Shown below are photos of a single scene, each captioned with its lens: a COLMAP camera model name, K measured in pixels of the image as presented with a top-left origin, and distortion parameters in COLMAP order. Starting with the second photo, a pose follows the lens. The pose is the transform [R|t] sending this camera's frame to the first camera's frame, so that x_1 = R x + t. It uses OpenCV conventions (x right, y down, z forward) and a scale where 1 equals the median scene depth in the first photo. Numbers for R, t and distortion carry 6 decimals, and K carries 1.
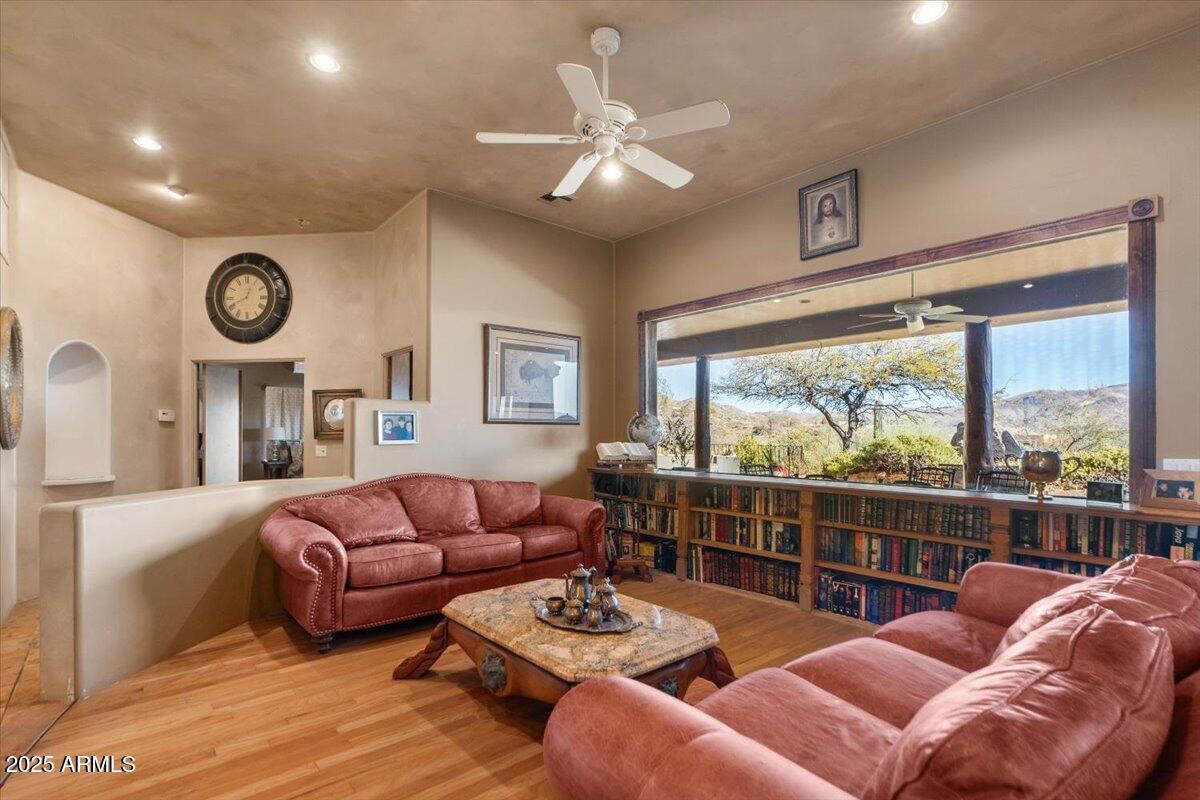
lens RADIAL K [[574.8, 0, 598.8], [0, 574.8, 426.1], [0, 0, 1]] dist [0.001654, 0.000067]
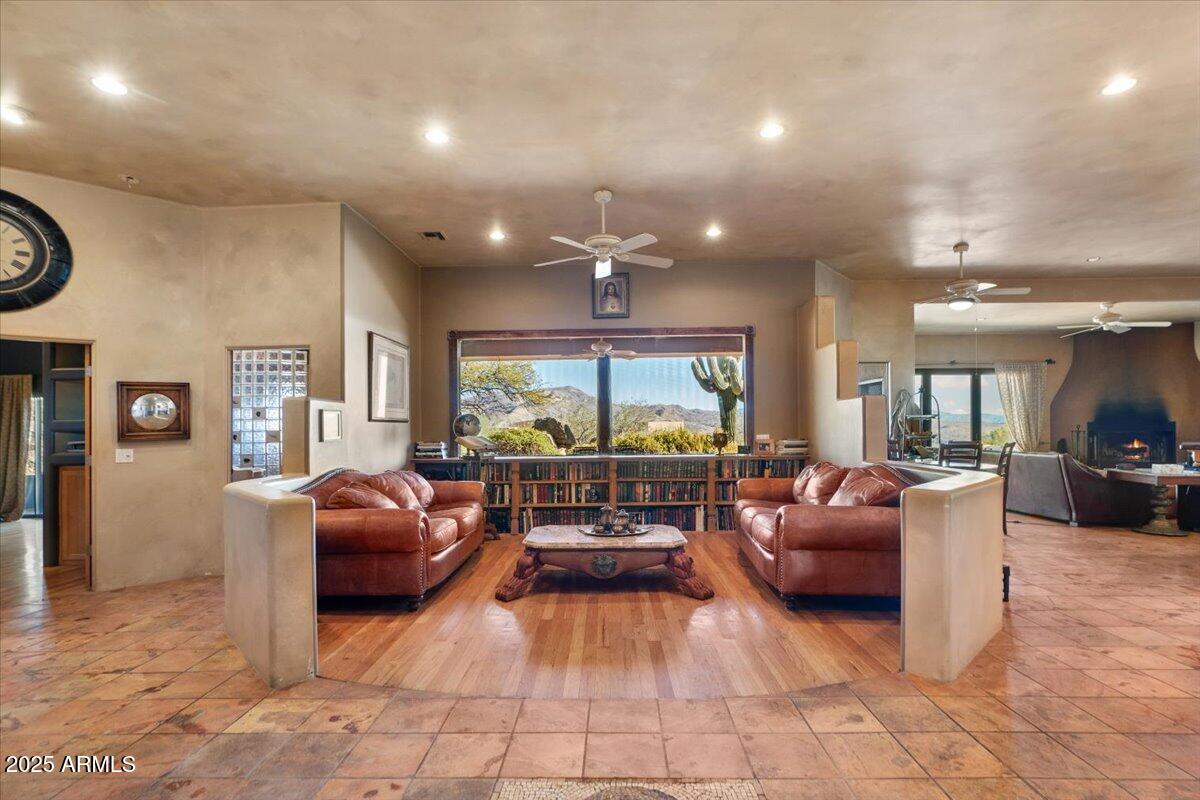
lens RADIAL K [[574.8, 0, 599.3], [0, 574.8, 420.1], [0, 0, 1]] dist [0.001654, 0.000067]
pose [[0.665140, -0.000858, 0.746718, -0.825499], [0.006242, 0.999971, -0.004411, 0.000937], [-0.746692, 0.007594, 0.665126, -0.073194]]
